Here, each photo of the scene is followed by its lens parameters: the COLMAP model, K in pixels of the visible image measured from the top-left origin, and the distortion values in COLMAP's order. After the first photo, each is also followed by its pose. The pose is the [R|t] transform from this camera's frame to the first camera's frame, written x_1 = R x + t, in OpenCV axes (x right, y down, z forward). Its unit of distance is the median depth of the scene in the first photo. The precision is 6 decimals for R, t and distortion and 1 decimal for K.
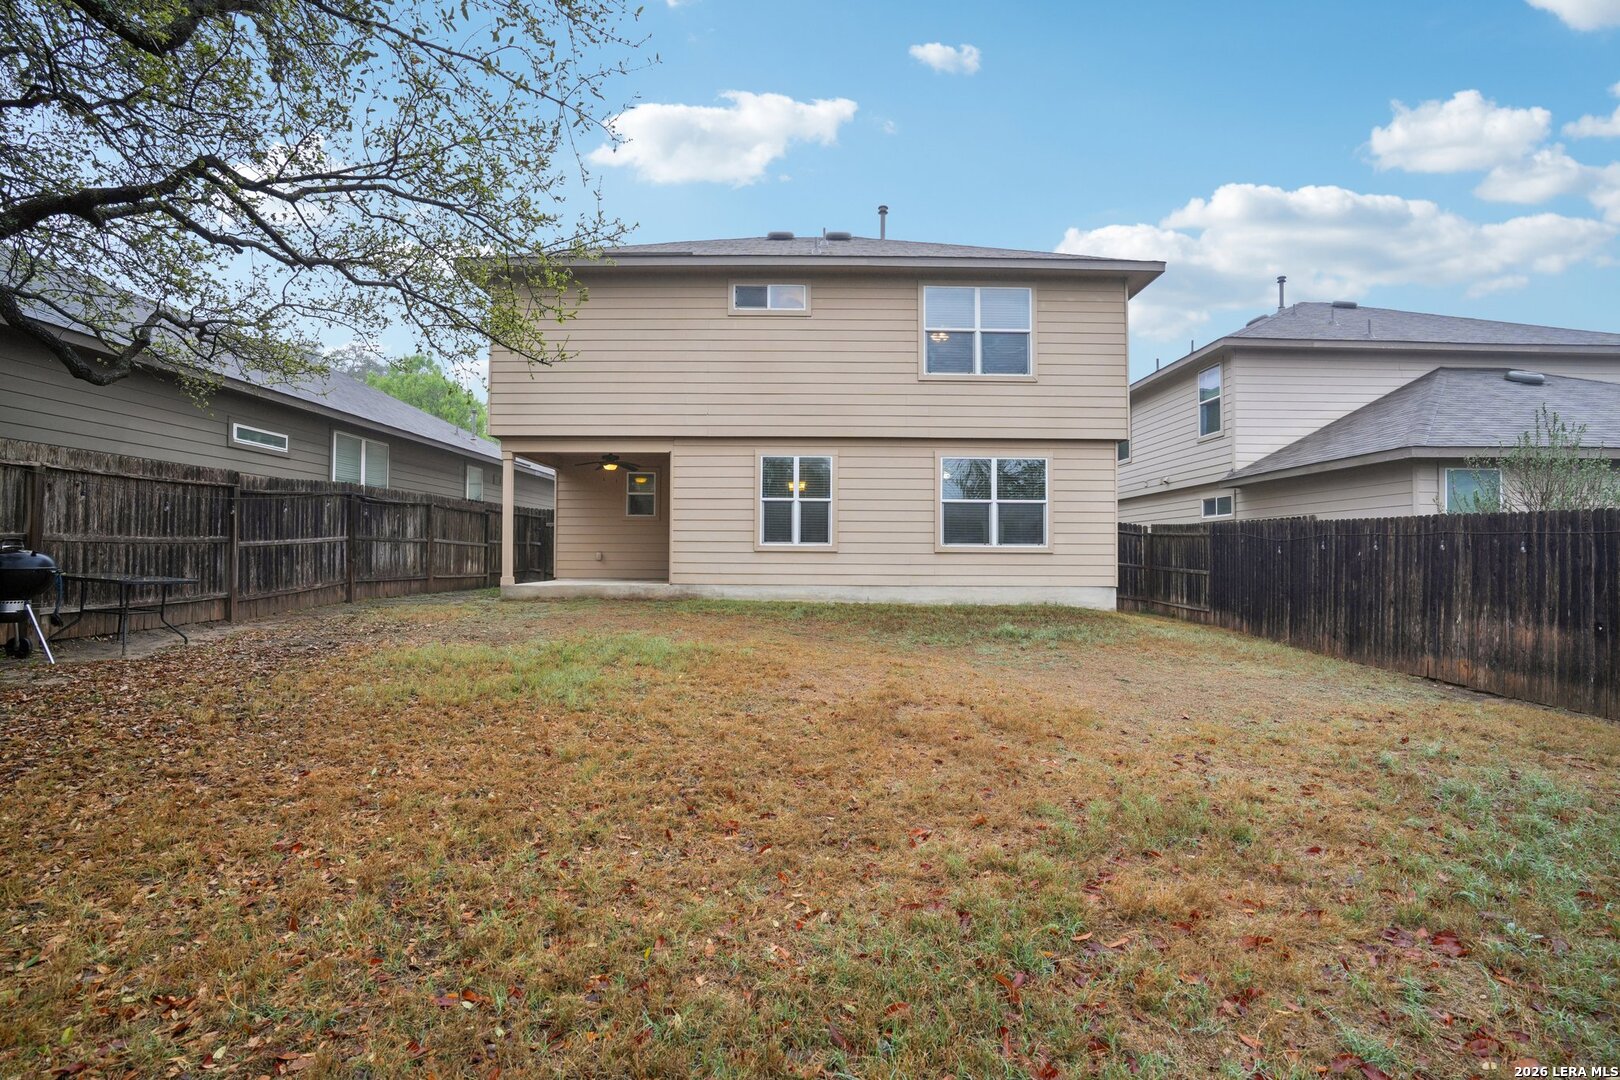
lens RADIAL K [[750.6, 0, 810.0], [0, 750.6, 540.0], [0, 0, 1]] dist [0.000278, 0.000246]
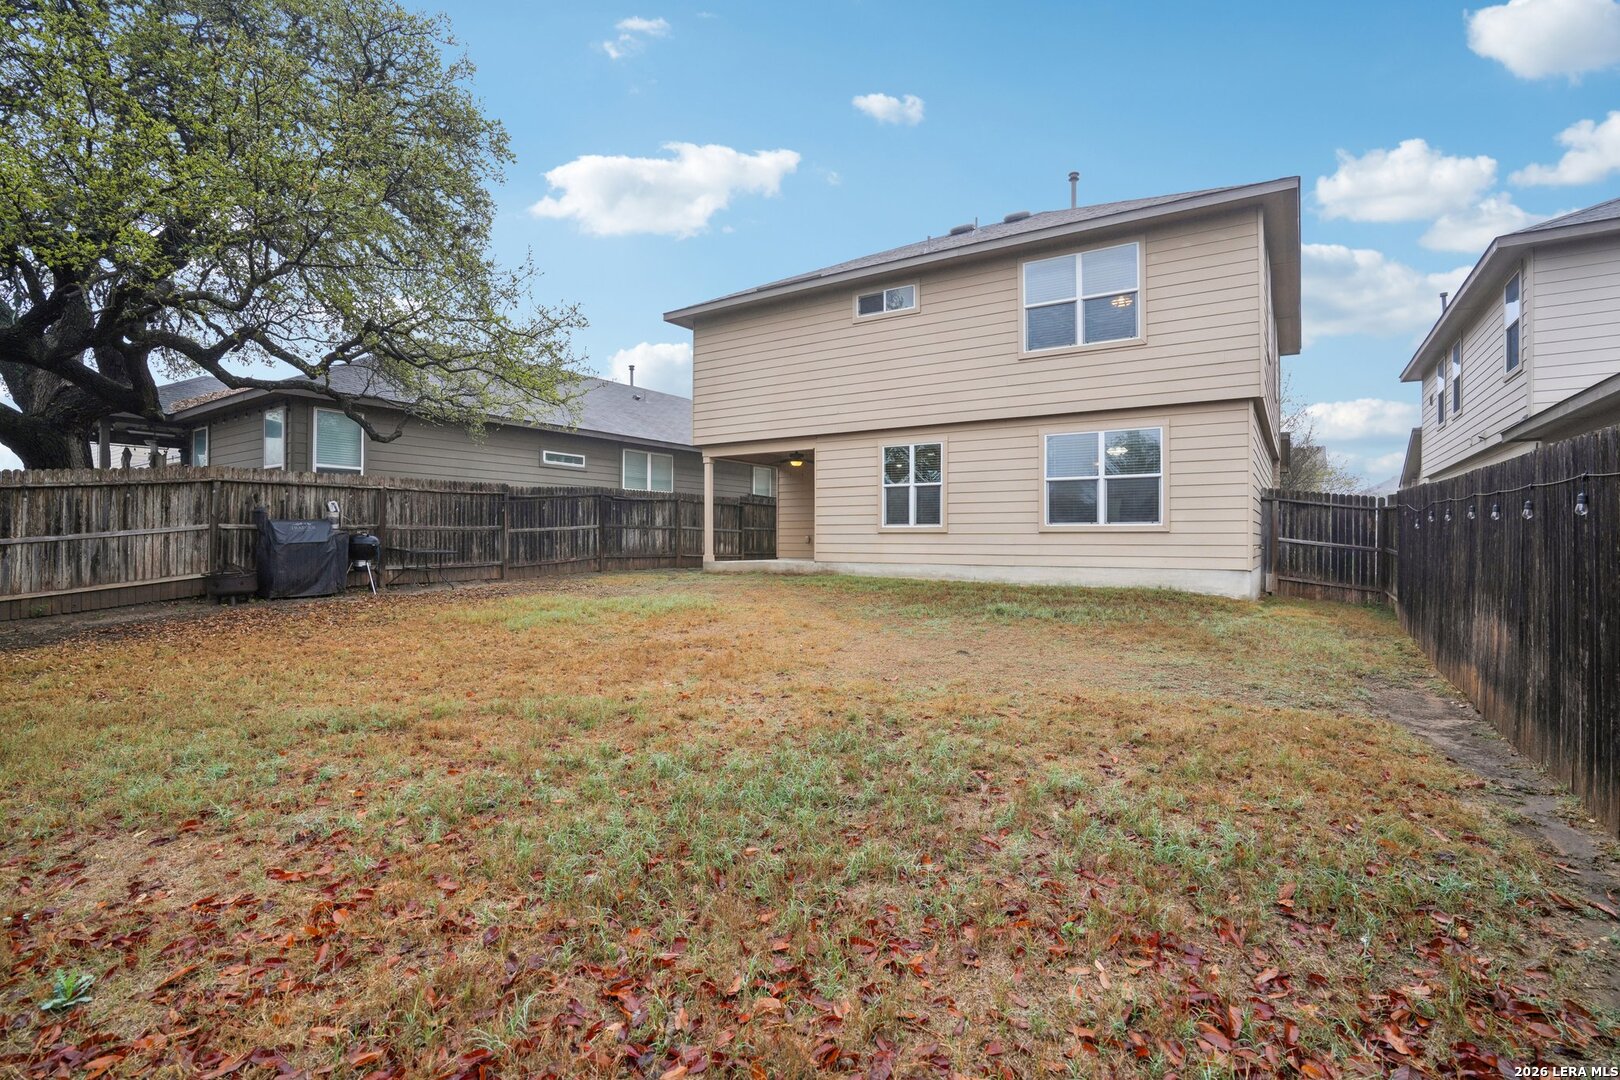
lens RADIAL K [[752.8, 0, 814.0], [0, 752.8, 530.9], [0, 0, 1]] dist [-0.000283, 0.000234]
pose [[0.846684, -0.011440, -0.531973, 0.440681], [0.014151, 0.999899, 0.001019, 0.009588], [0.531907, -0.008391, 0.846761, 0.010217]]
